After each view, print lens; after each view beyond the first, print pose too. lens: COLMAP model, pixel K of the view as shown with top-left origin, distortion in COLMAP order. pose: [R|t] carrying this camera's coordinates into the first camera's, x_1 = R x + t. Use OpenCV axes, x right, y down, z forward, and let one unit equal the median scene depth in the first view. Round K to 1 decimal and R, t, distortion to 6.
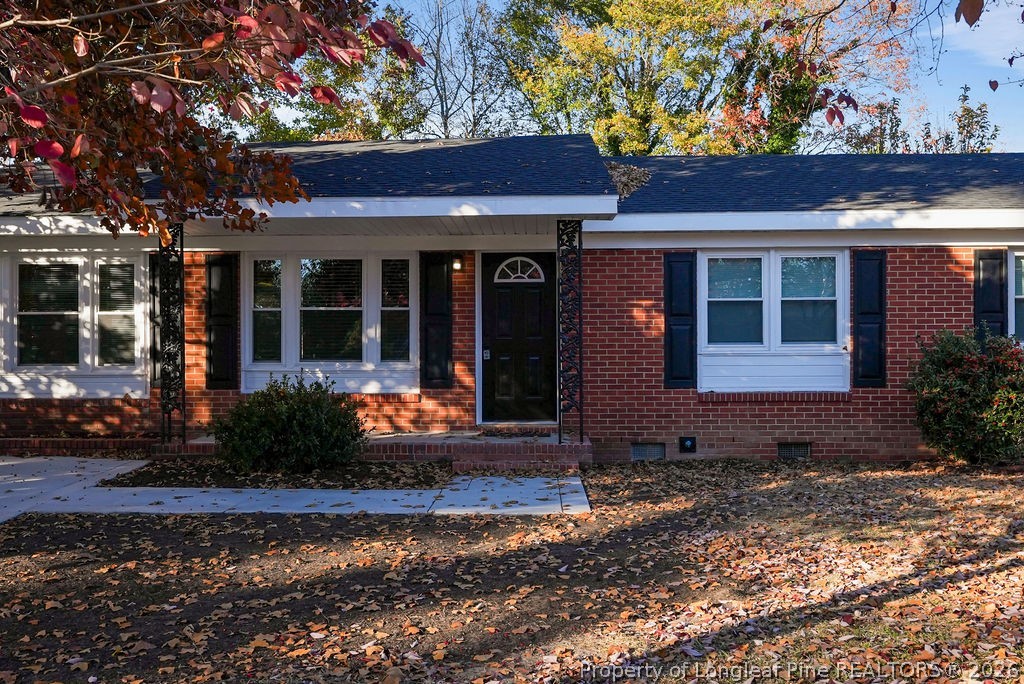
lens RADIAL K [[1000.8, 0, 508.2], [0, 1000.8, 332.1], [0, 0, 1]] dist [0.007292, 0.000000]
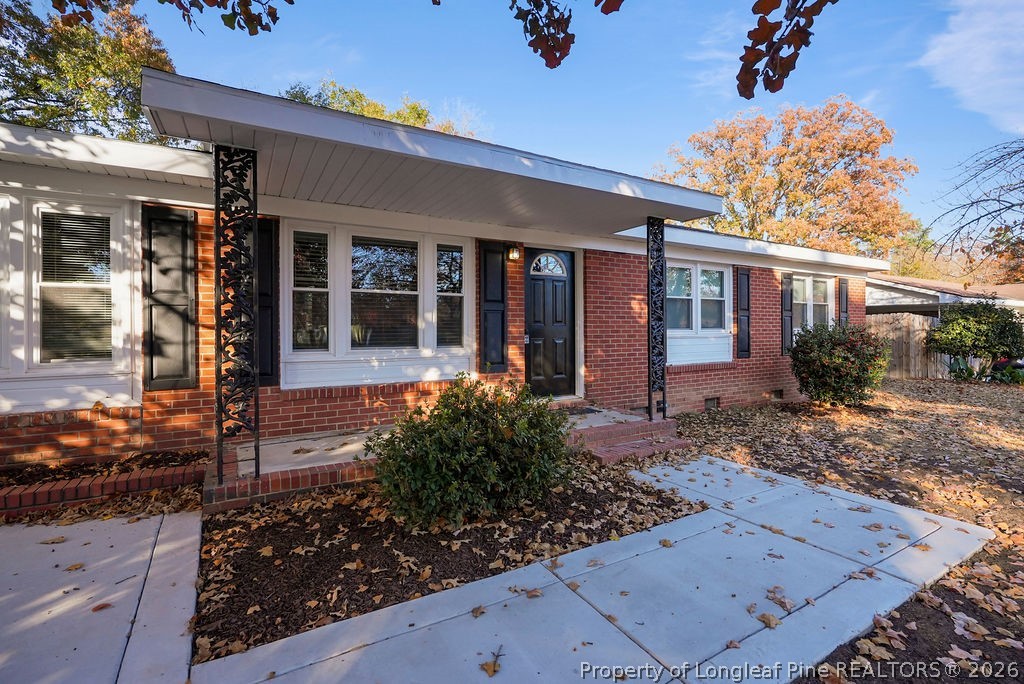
lens RADIAL K [[457.3, 0, 501.8], [0, 457.3, 327.9], [0, 0, 1]] dist [-0.003098, 0.001272]
pose [[0.856763, 0.001917, 0.515707, -0.305883], [-0.011862, 0.999802, 0.015989, 0.002474], [-0.515574, -0.019816, 0.856616, 0.586213]]
